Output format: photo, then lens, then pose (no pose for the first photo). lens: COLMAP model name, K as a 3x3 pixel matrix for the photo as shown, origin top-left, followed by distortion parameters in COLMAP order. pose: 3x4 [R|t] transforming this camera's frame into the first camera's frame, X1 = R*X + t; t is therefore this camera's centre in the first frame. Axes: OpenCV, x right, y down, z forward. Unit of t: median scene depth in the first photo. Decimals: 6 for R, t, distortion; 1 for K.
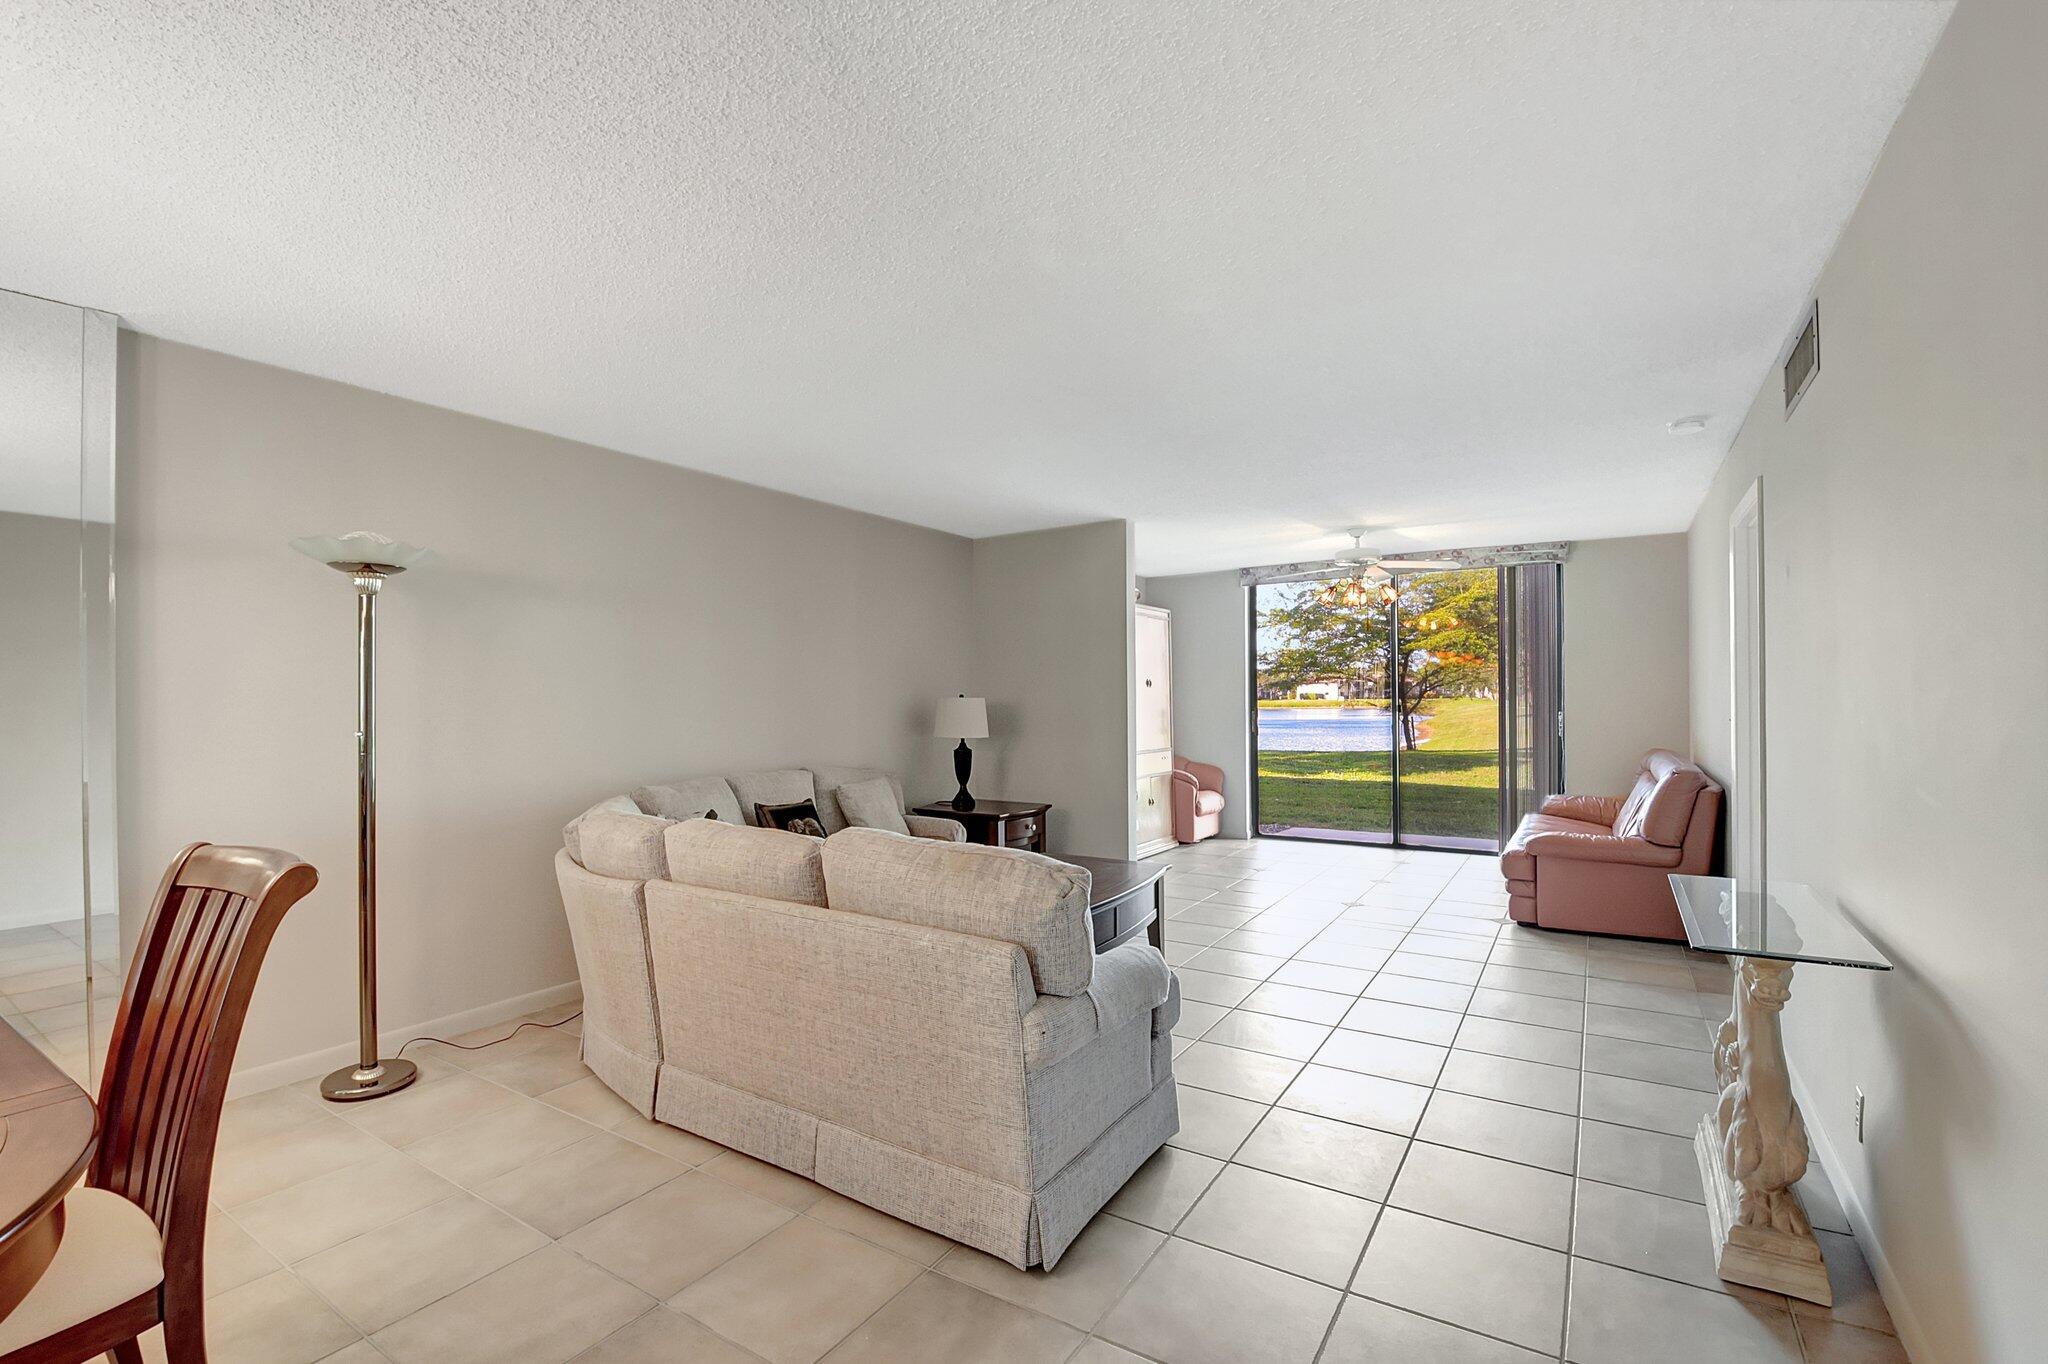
lens RADIAL K [[913.9, 0, 1001.0], [0, 913.9, 686.9], [0, 0, 1]] dist [-0.000922, -0.013217]
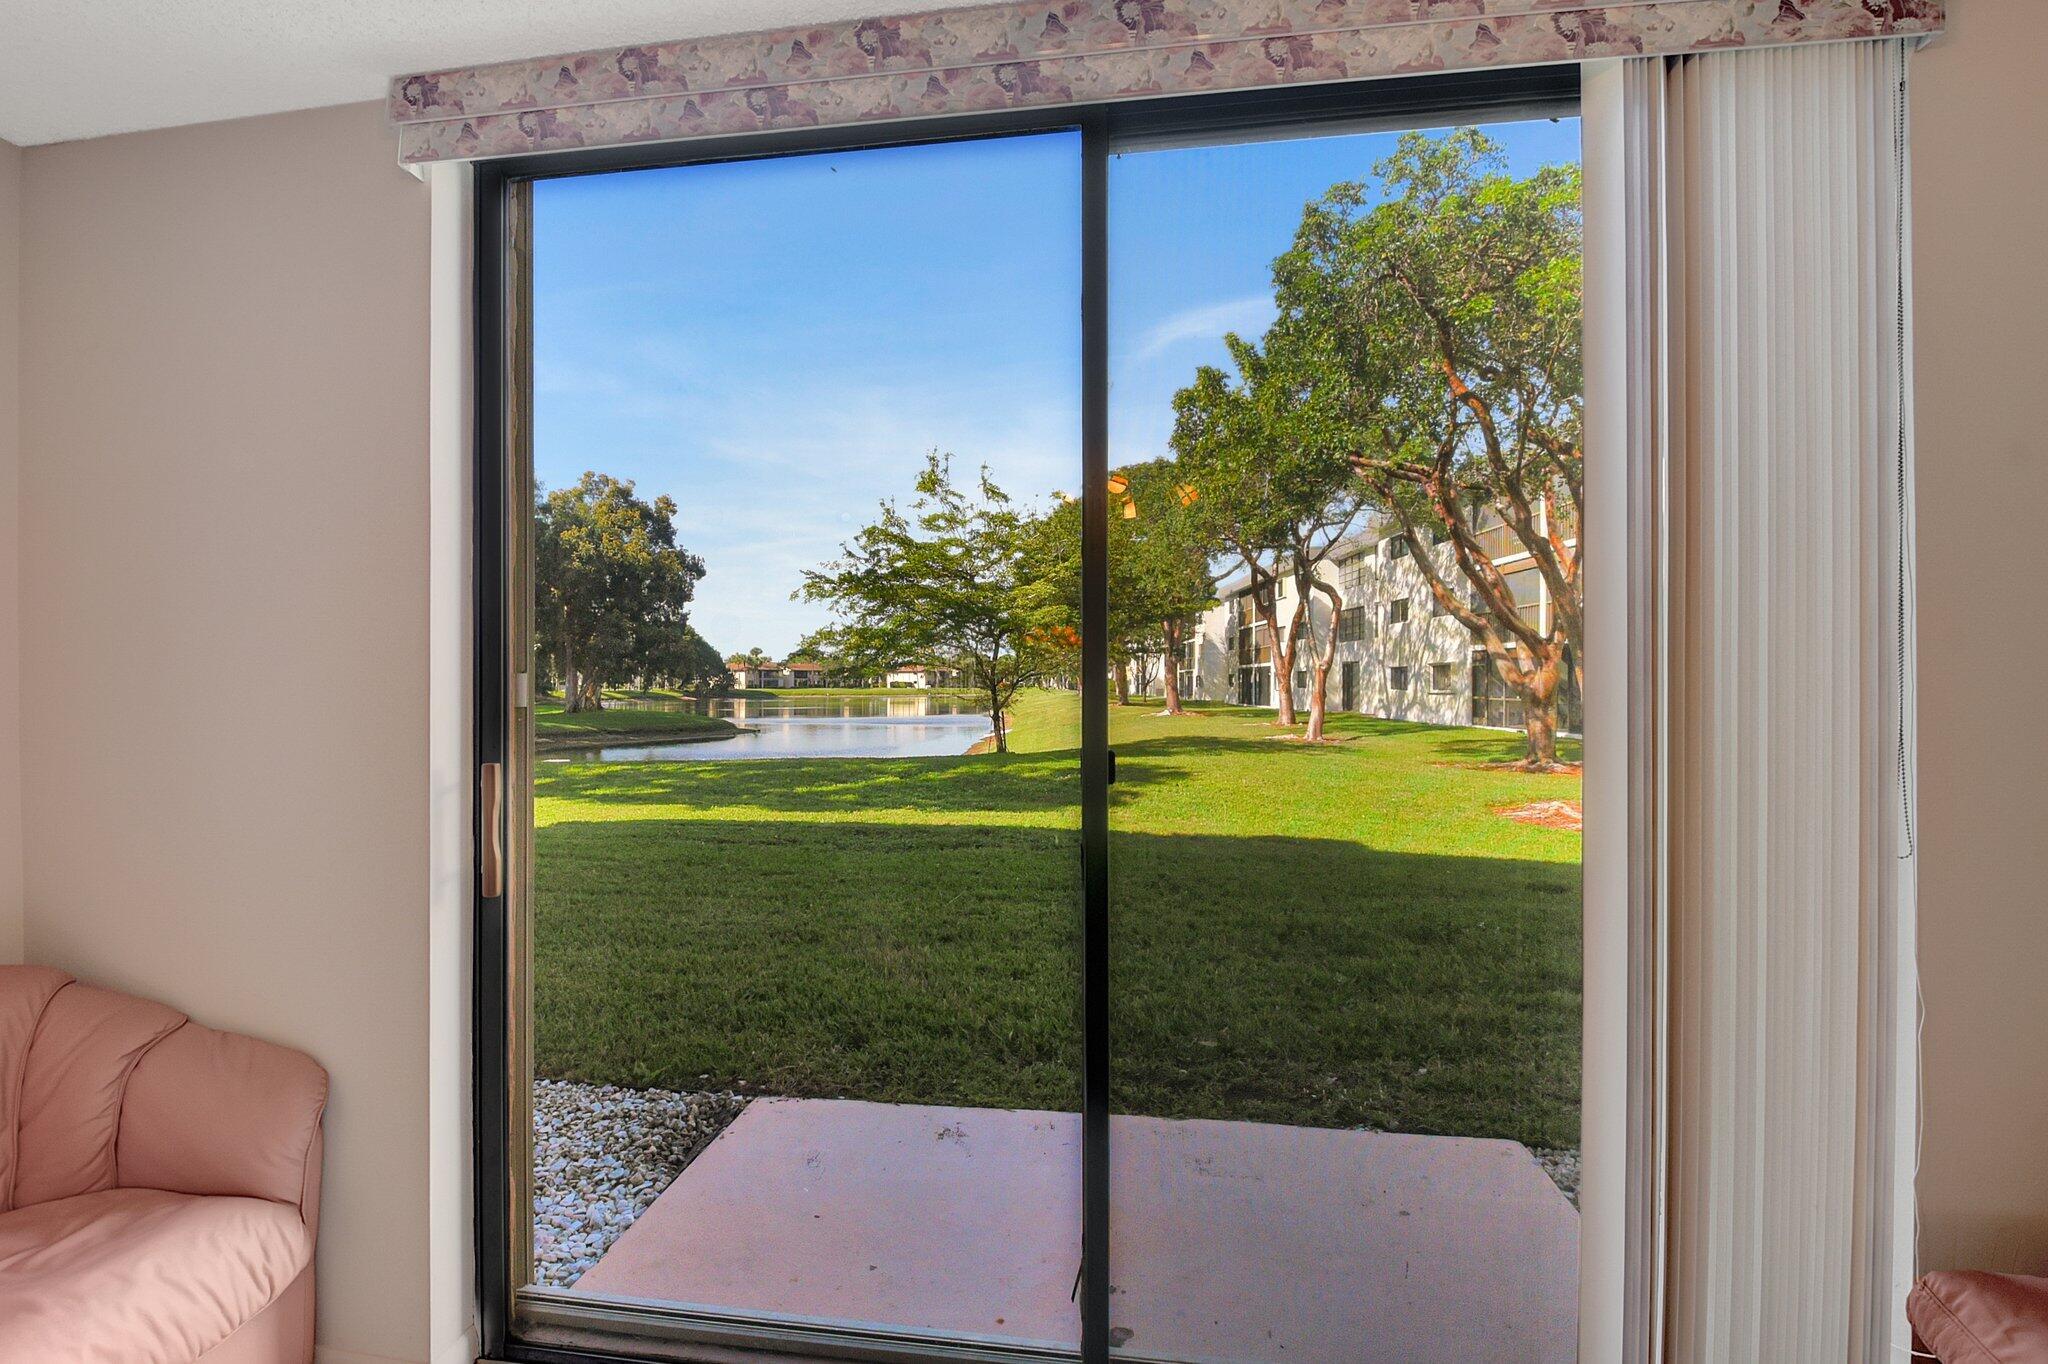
lens RADIAL K [[913.9, 0, 1021.3], [0, 913.9, 684.8], [0, 0, 1]] dist [-0.000922, -0.013217]
pose [[0.901783, 0.010336, 0.432065, 0.106566], [-0.015627, 0.999840, 0.008698, 0.000089], [-0.431906, -0.014596, 0.901801, 0.246832]]
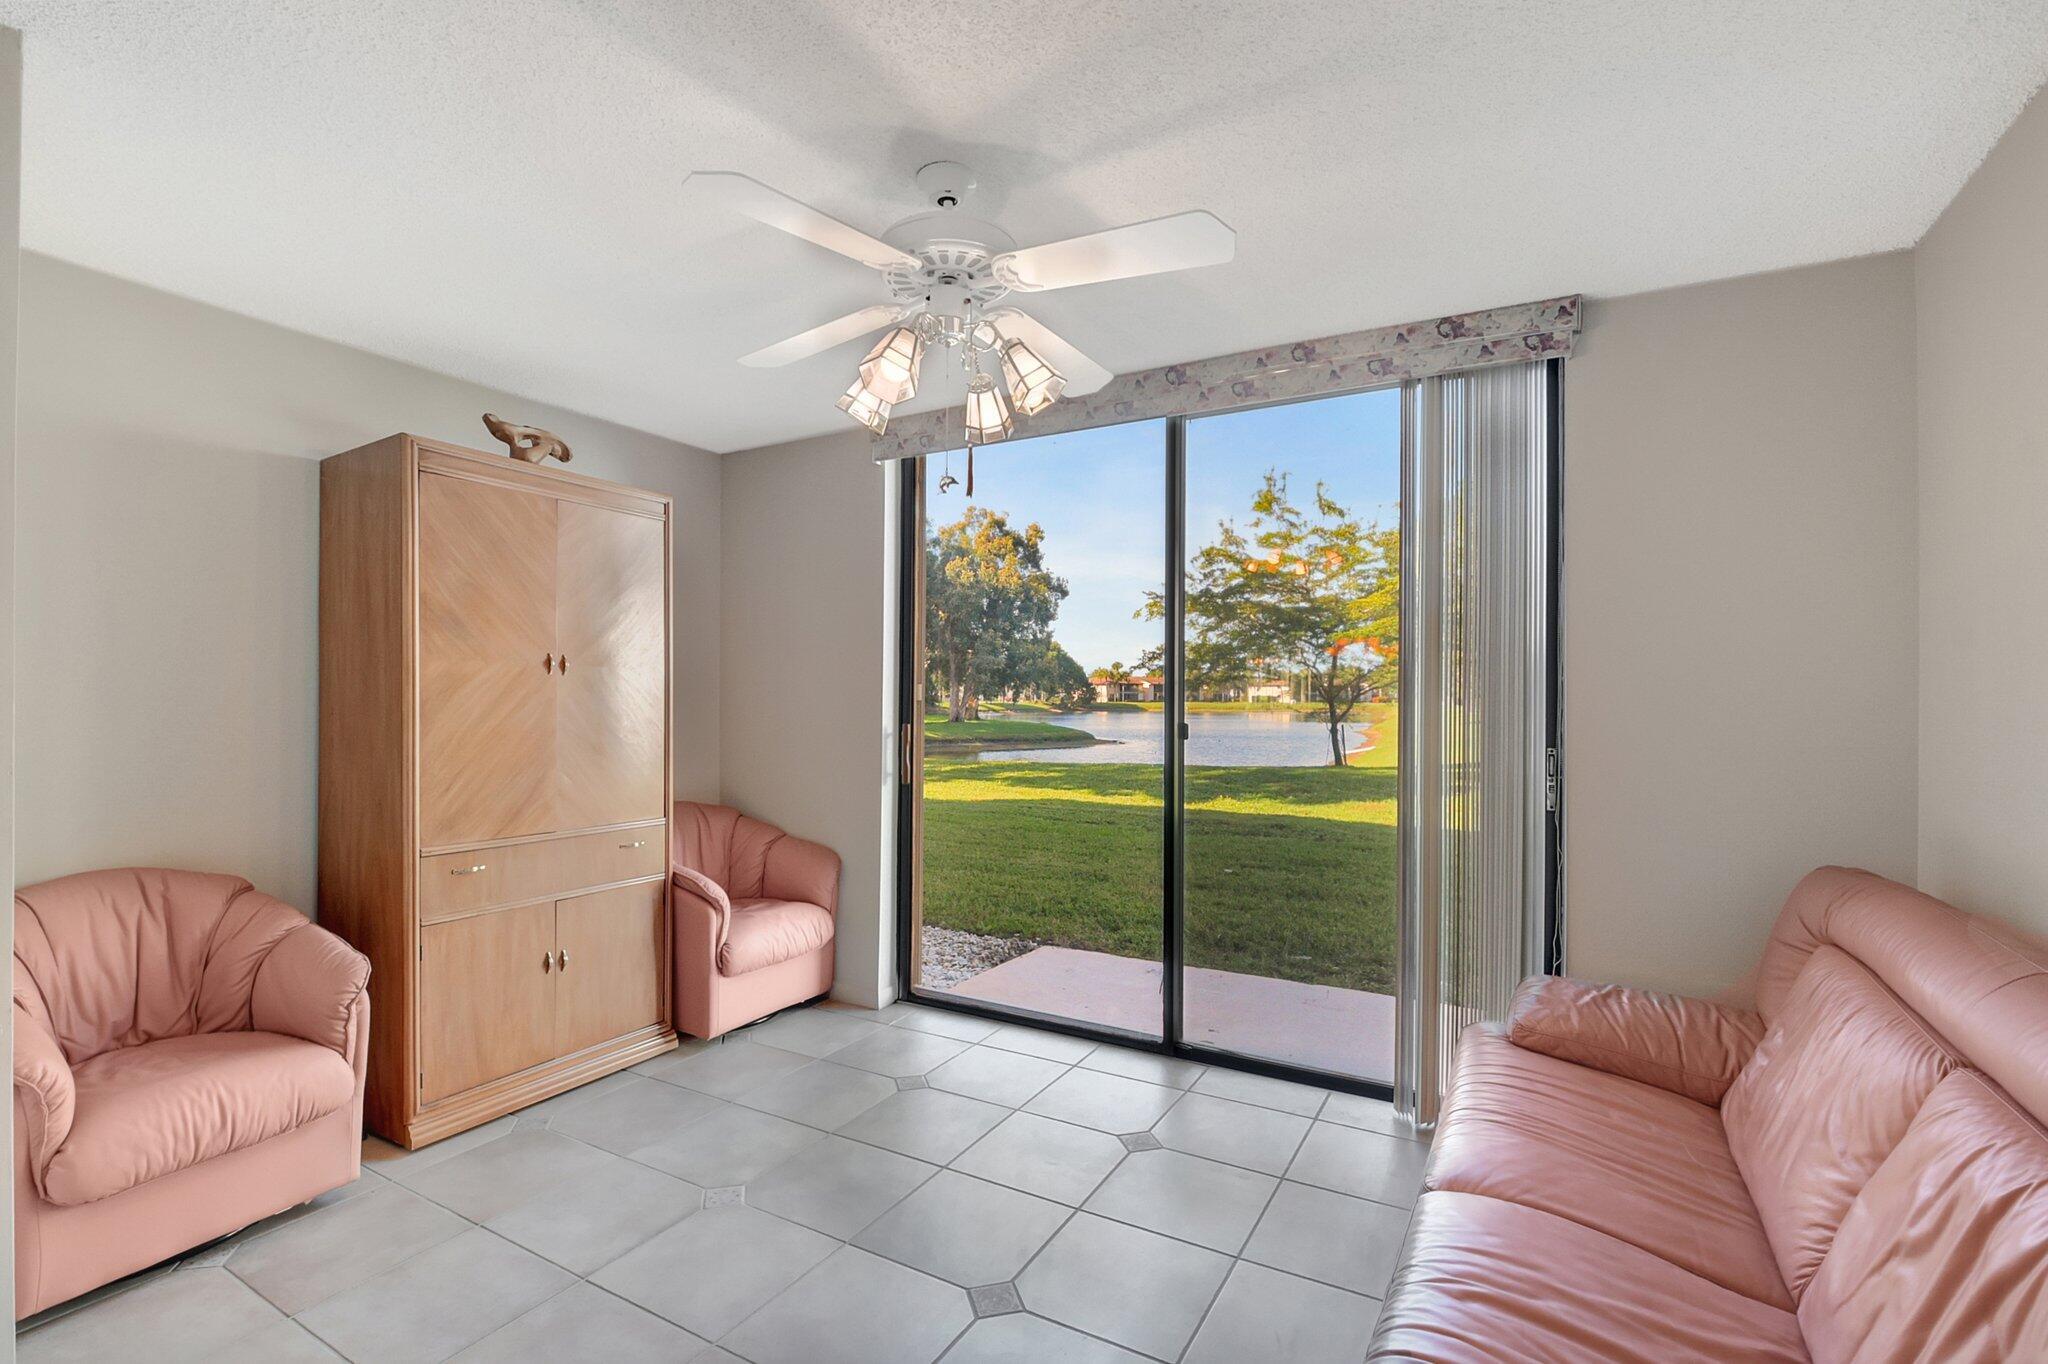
lens RADIAL K [[913.9, 0, 1016.1], [0, 913.9, 684.4], [0, 0, 1]] dist [-0.000922, -0.013217]
pose [[0.998346, 0.016772, 0.054996, 0.109346], [-0.016774, 0.999859, -0.000422, 0.000617], [-0.054995, -0.000501, 0.998486, 0.187234]]
